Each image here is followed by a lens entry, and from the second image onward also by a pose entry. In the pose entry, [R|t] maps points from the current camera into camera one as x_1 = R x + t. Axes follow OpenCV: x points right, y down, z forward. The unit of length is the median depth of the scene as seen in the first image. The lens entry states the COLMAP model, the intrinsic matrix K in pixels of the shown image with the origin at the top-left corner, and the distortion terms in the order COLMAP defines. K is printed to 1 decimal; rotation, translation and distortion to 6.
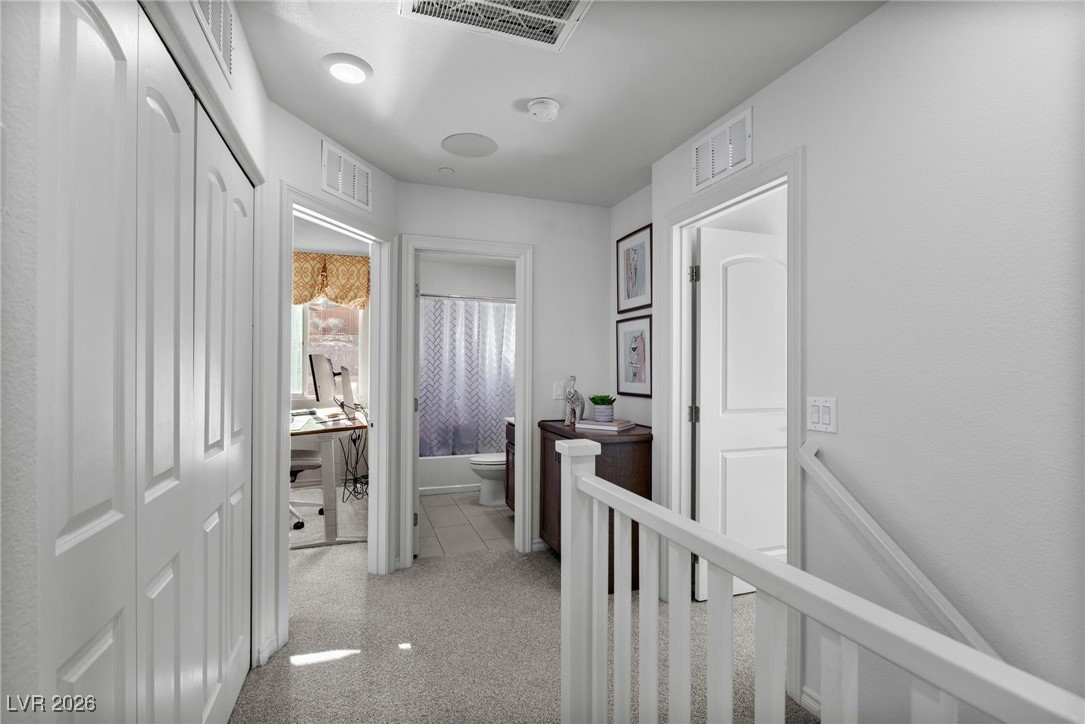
lens RADIAL K [[500.5, 0, 537.8], [0, 500.5, 363.4], [0, 0, 1]] dist [-0.008857, 0.000090]
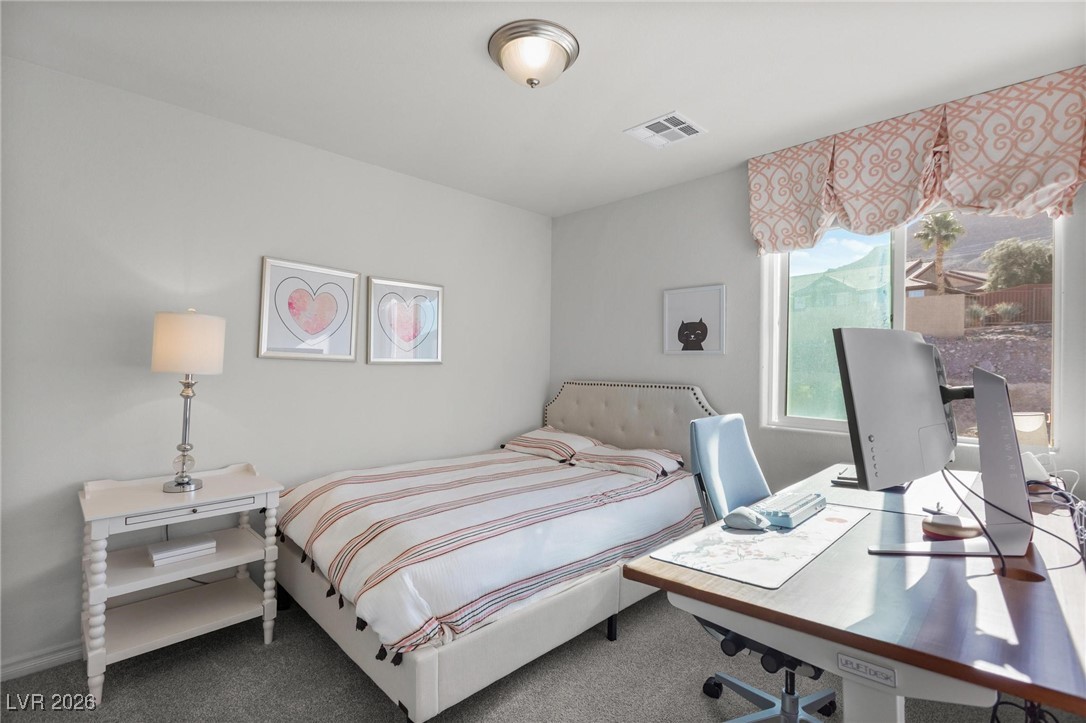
lens RADIAL K [[500.9, 0, 546.3], [0, 500.9, 363.3], [0, 0, 1]] dist [-0.008857, 0.000090]
pose [[0.420730, 0.001414, -0.907185, -0.185214], [-0.003787, 0.999993, -0.000198, 0.002510], [0.907178, 0.003519, 0.420732, 0.515550]]
